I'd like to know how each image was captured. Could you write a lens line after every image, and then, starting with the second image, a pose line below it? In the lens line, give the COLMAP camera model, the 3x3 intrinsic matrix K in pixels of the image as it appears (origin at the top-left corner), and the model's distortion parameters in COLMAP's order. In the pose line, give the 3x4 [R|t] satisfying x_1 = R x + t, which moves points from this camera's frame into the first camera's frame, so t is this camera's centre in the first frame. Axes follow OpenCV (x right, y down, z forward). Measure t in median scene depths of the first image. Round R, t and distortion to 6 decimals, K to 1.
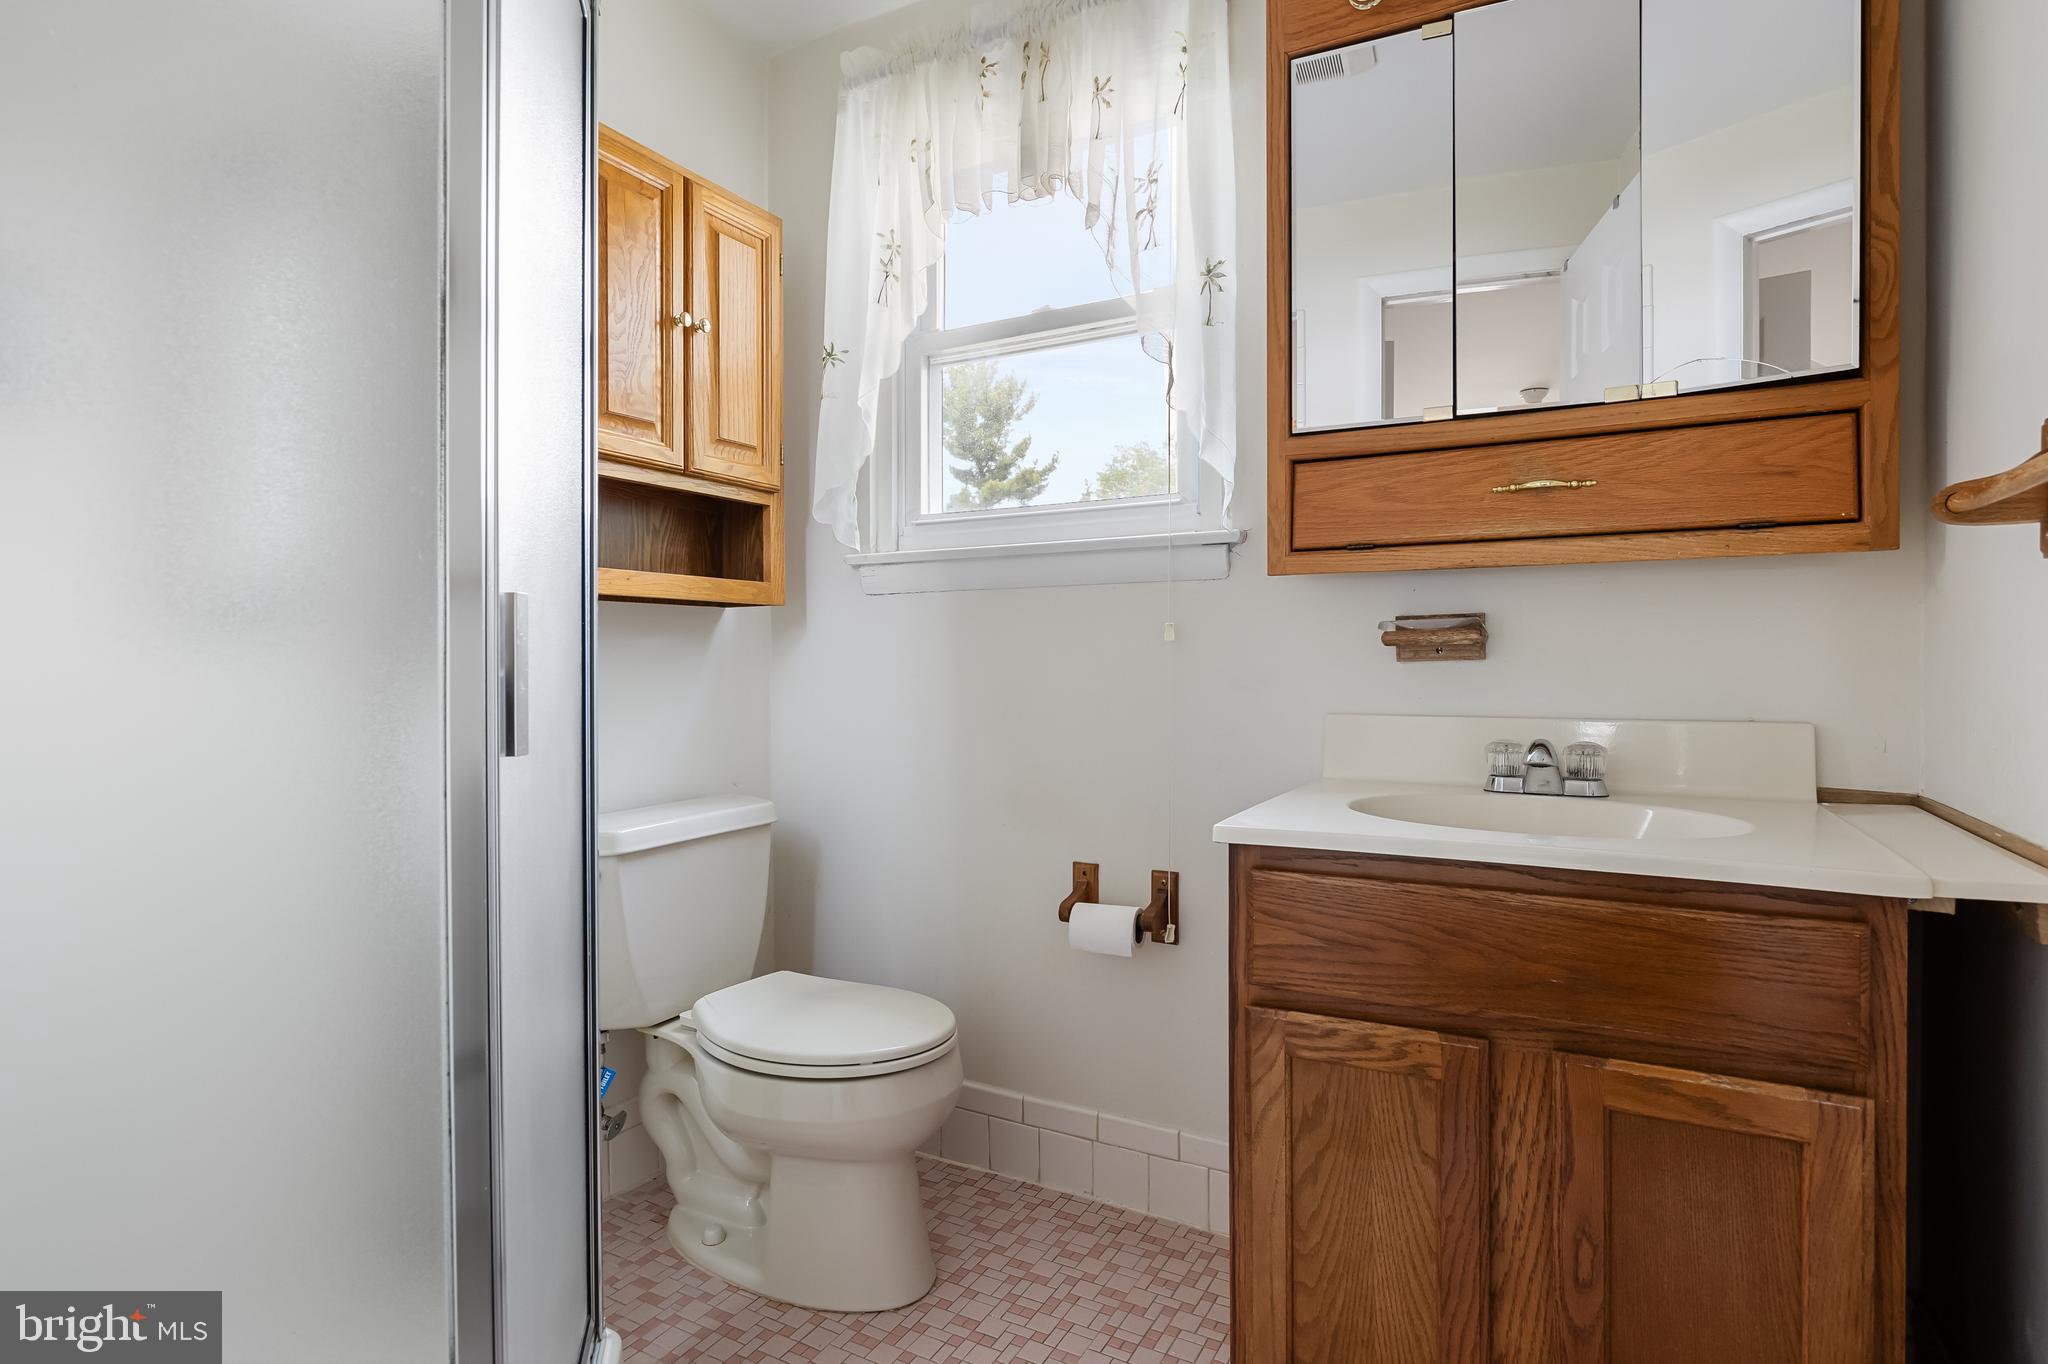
lens RADIAL K [[1084.0, 0, 1015.5], [0, 1084.0, 682.5], [0, 0, 1]] dist [0.004234, 0.000152]
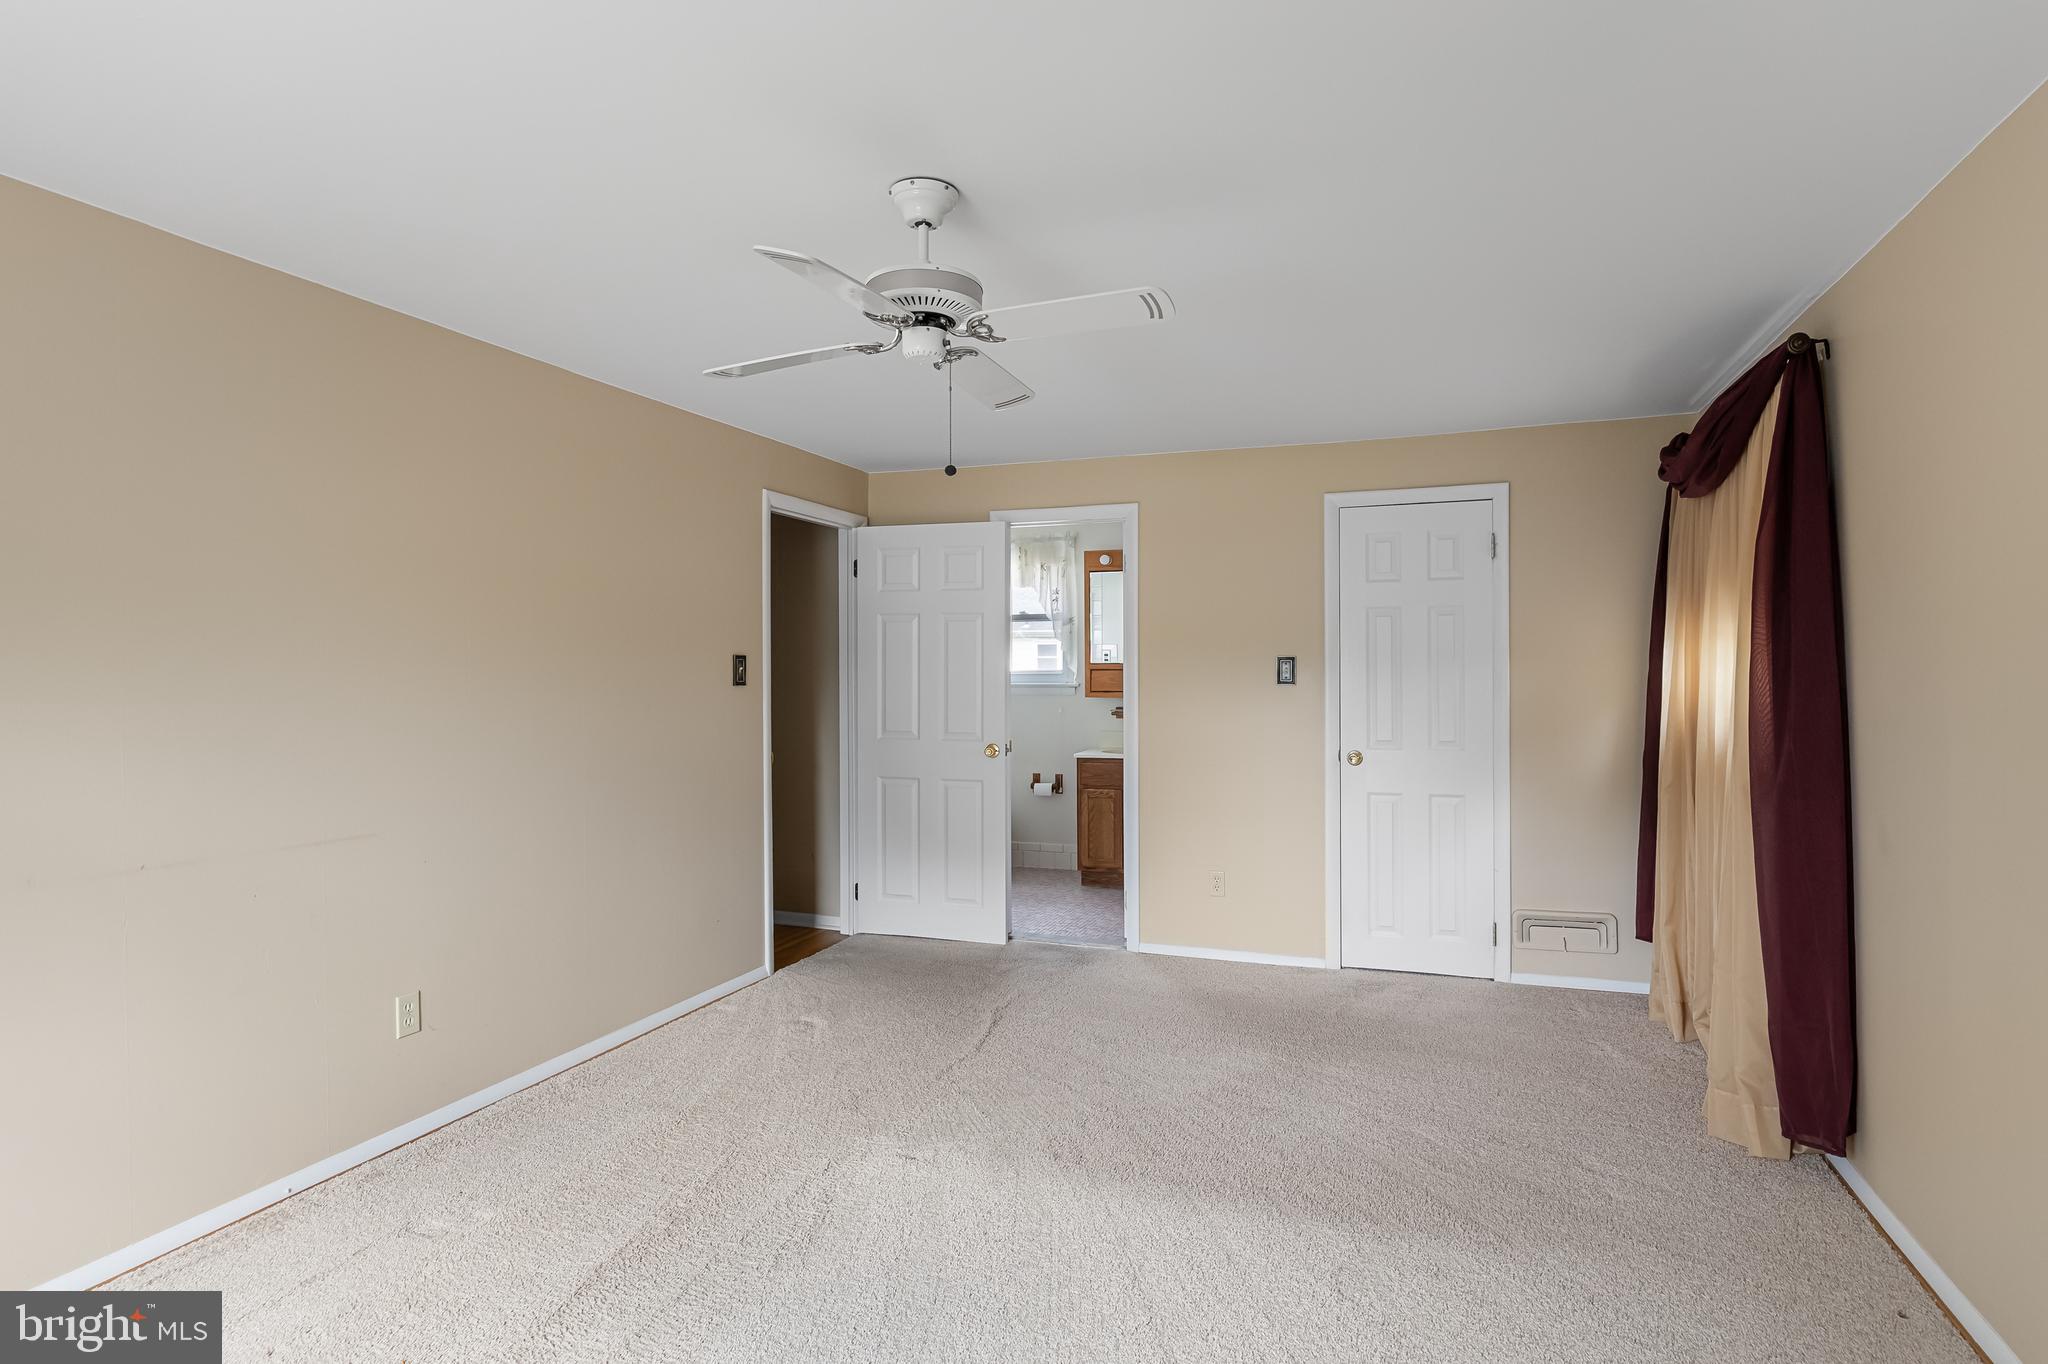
lens RADIAL K [[1120.6, 0, 1024.8], [0, 1120.6, 684.3], [0, 0, 1]] dist [-0.001940, -0.001800]
pose [[0.988146, -0.003744, 0.153470, -0.616607], [0.005357, 0.999935, -0.010098, -0.100242], [-0.153423, 0.010800, 0.988102, -3.020537]]
